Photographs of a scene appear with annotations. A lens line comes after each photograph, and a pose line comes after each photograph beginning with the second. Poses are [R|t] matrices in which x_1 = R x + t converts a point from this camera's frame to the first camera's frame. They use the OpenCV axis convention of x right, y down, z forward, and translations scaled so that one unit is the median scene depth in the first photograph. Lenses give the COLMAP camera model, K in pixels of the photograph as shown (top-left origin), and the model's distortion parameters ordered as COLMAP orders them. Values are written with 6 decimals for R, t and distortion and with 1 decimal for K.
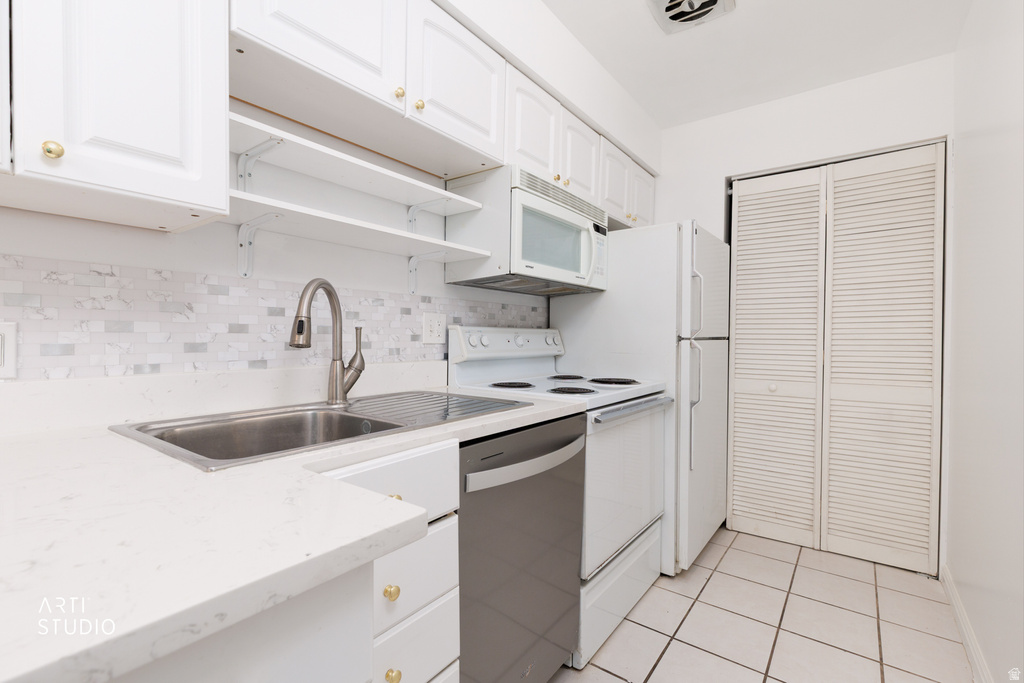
lens RADIAL K [[458.1, 0, 515.6], [0, 458.1, 338.8], [0, 0, 1]] dist [0.007651, -0.000763]
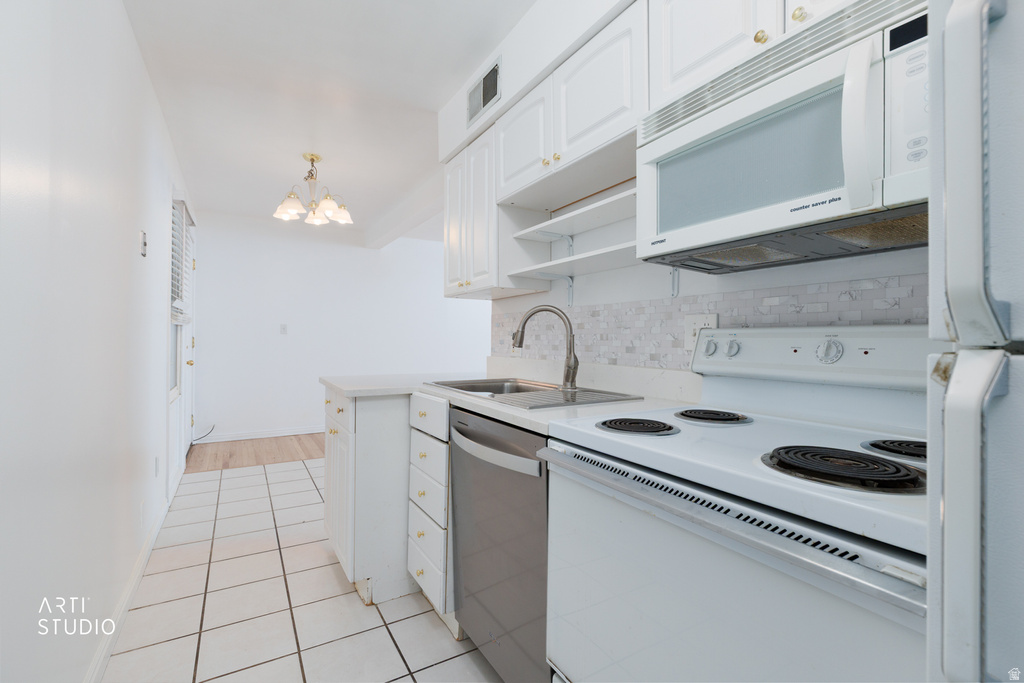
lens RADIAL K [[458.1, 0, 515.6], [0, 458.1, 338.8], [0, 0, 1]] dist [0.007651, -0.000763]
pose [[-0.388620, -0.009550, -0.921348, 0.816581], [-0.010086, 0.999930, -0.006111, -0.003508], [0.921343, 0.006918, -0.388690, 1.149207]]
